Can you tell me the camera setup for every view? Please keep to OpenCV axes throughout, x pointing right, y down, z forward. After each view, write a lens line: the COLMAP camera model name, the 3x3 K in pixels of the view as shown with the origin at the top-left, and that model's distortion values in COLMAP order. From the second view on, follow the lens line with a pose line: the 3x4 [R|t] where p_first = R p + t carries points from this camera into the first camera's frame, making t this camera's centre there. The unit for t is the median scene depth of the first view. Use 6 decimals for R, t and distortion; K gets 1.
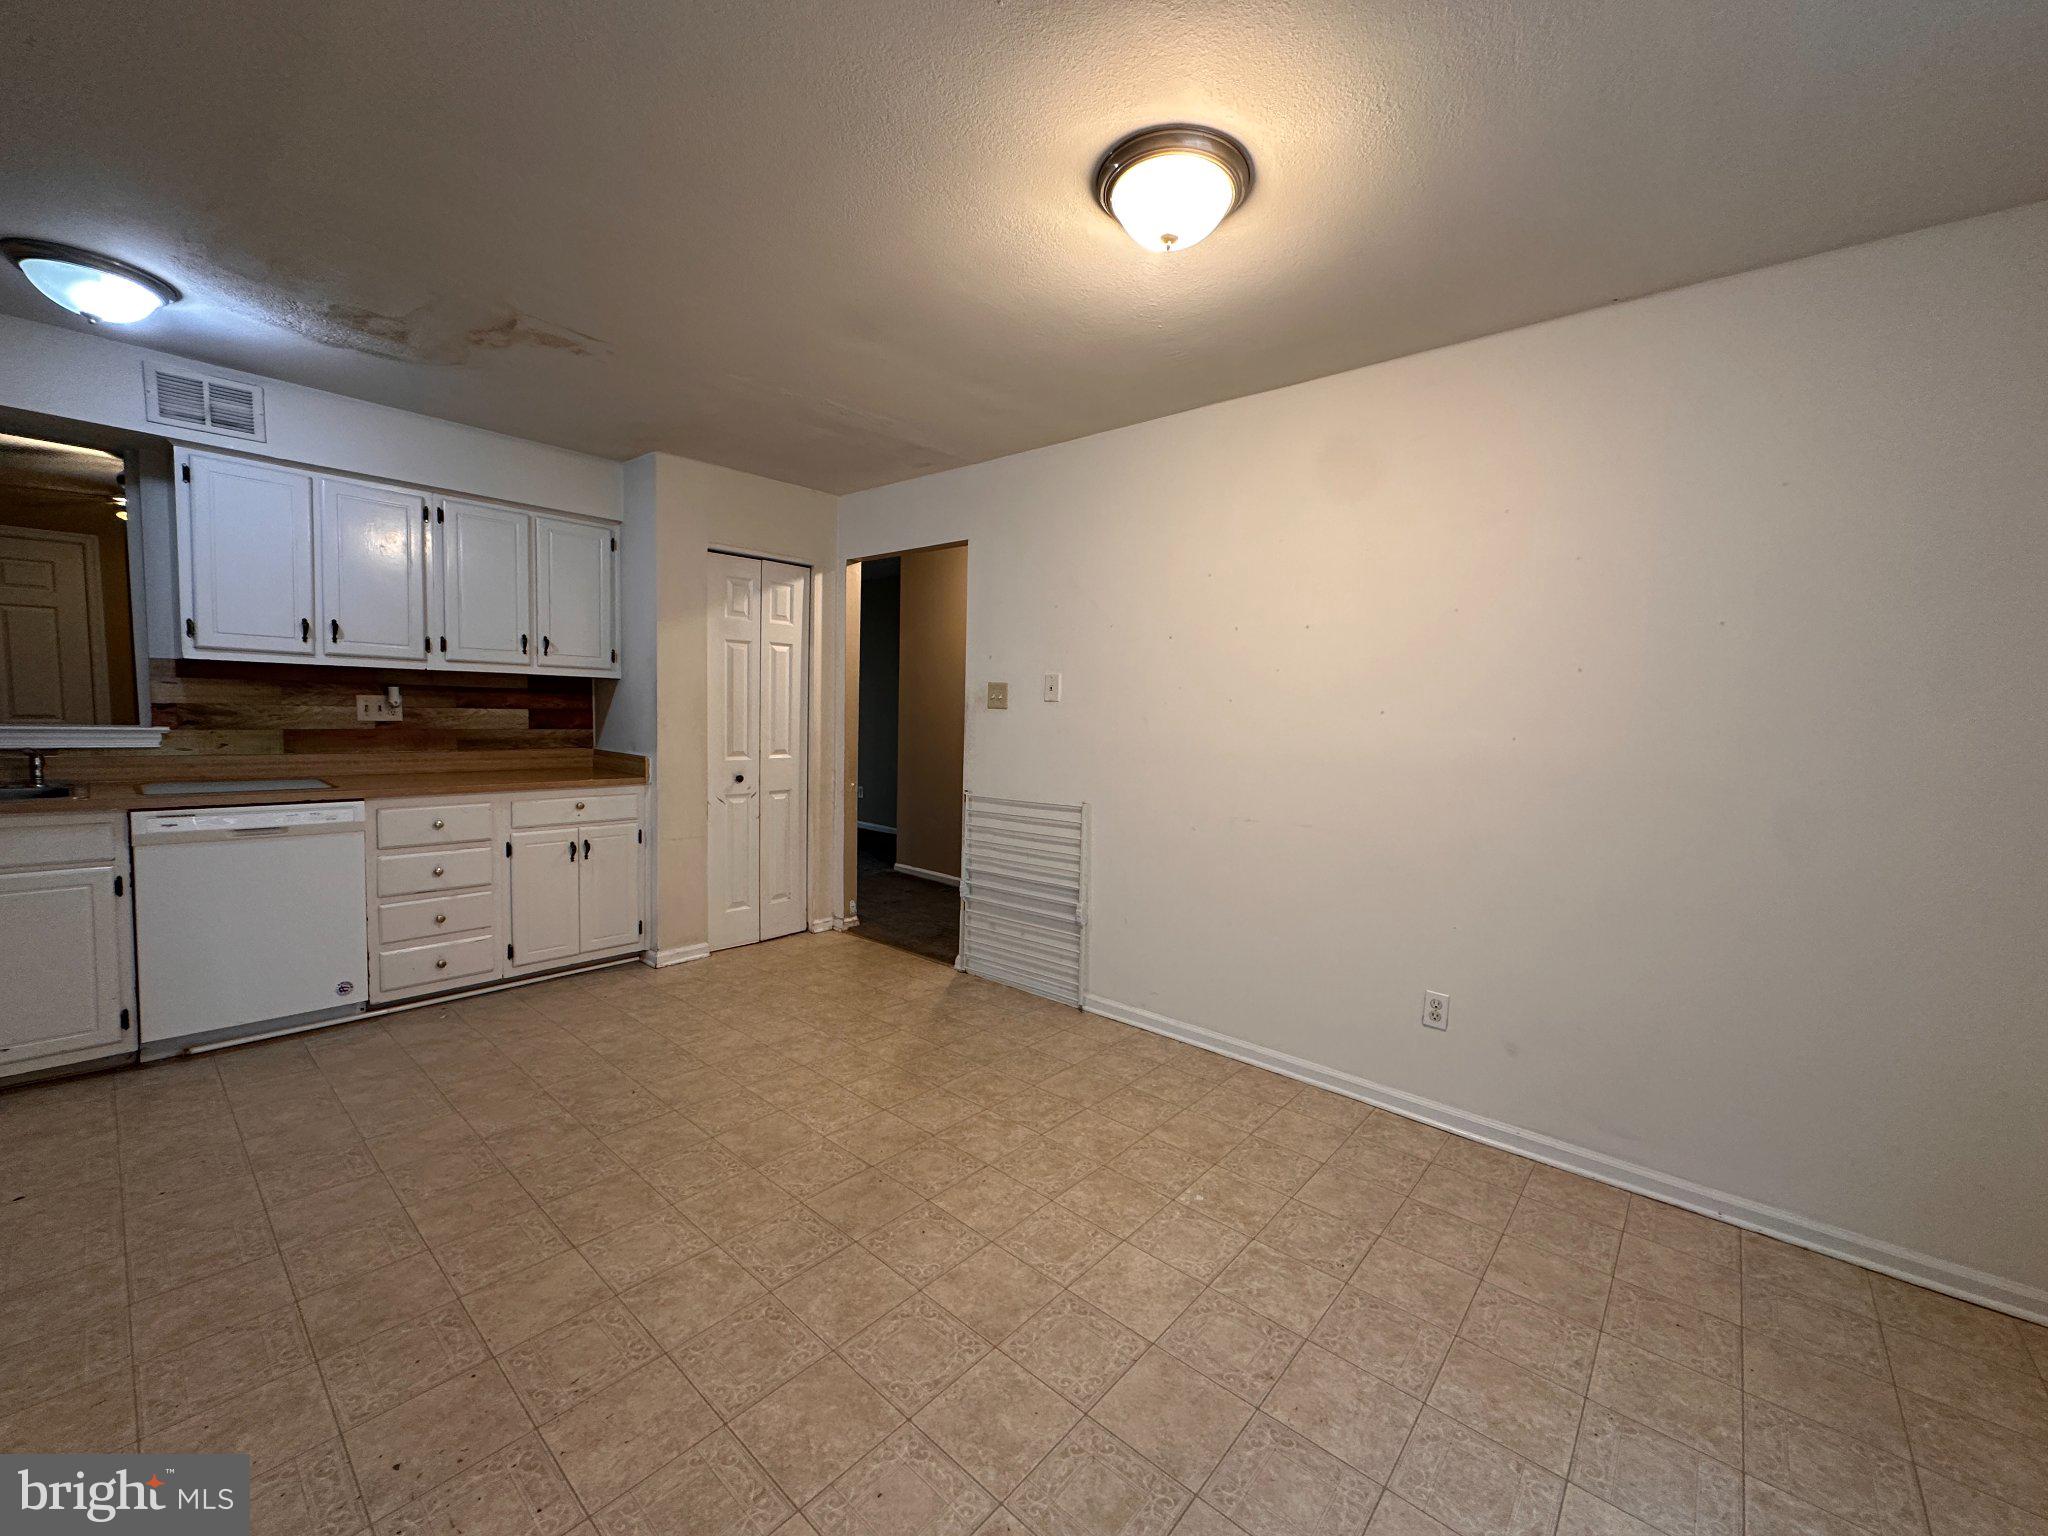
lens RADIAL K [[819.2, 0, 1026.2], [0, 819.2, 769.4], [0, 0, 1]] dist [-0.006070, 0.002471]
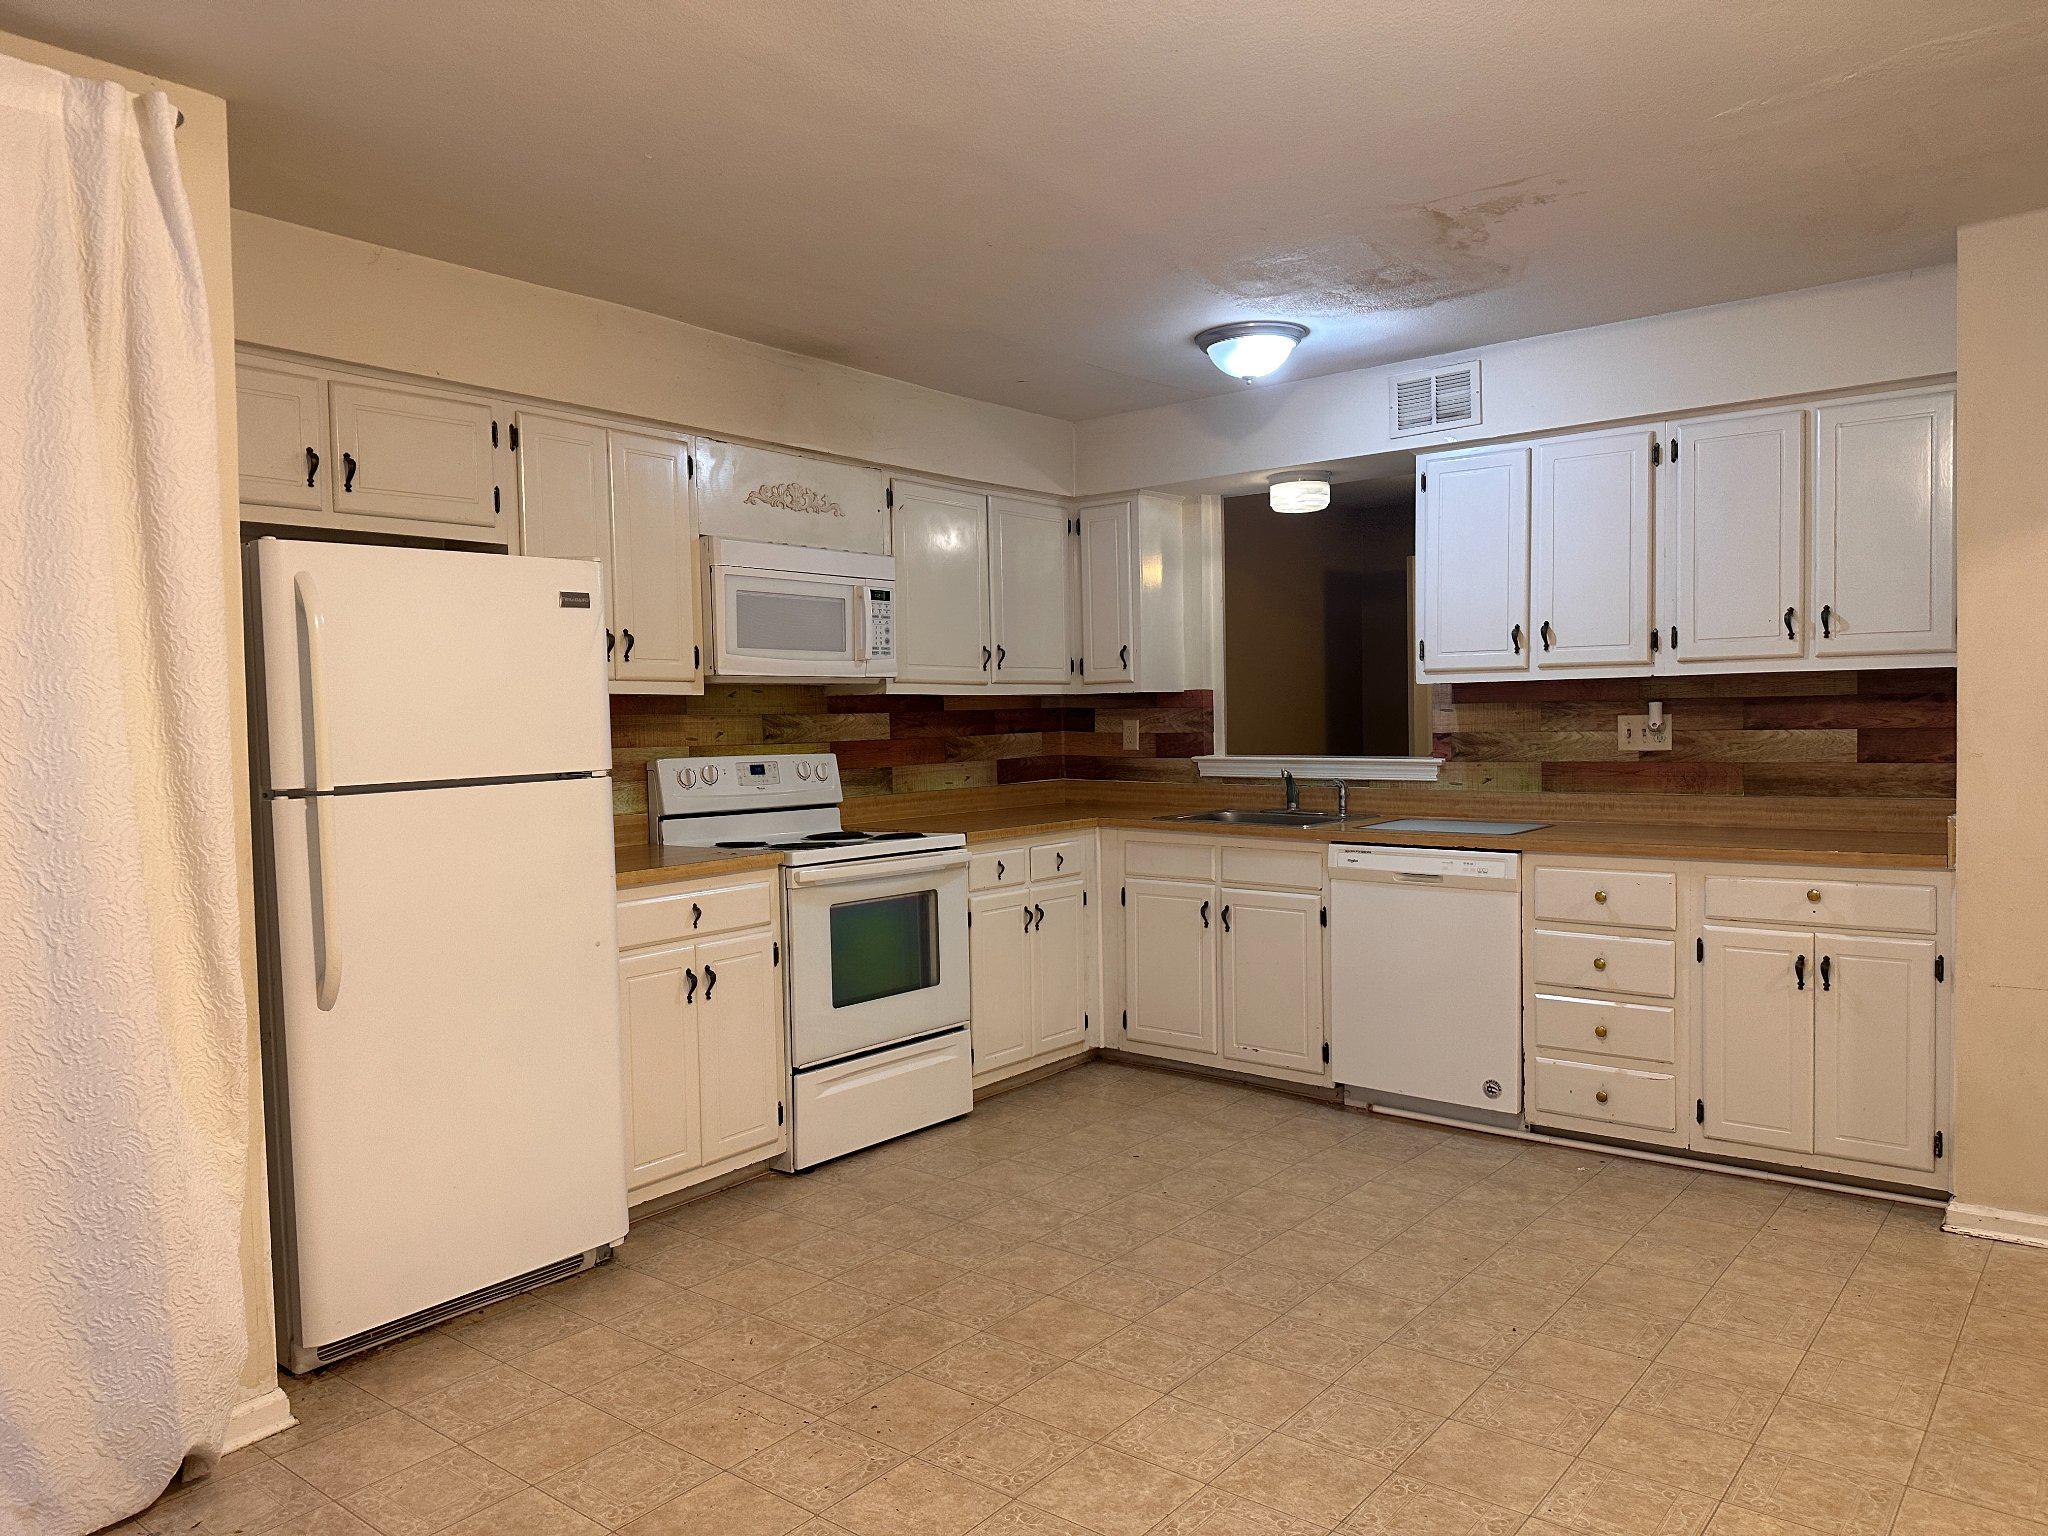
lens RADIAL K [[1438.6, 0, 1024.0], [0, 1438.6, 768.0], [0, 0, 1]] dist [0.078443, -0.110119]
pose [[0.033188, 0.004529, -0.999439, 0.491996], [-0.054455, 0.998513, 0.002716, -0.018408], [0.997965, 0.054334, 0.033385, 0.431217]]
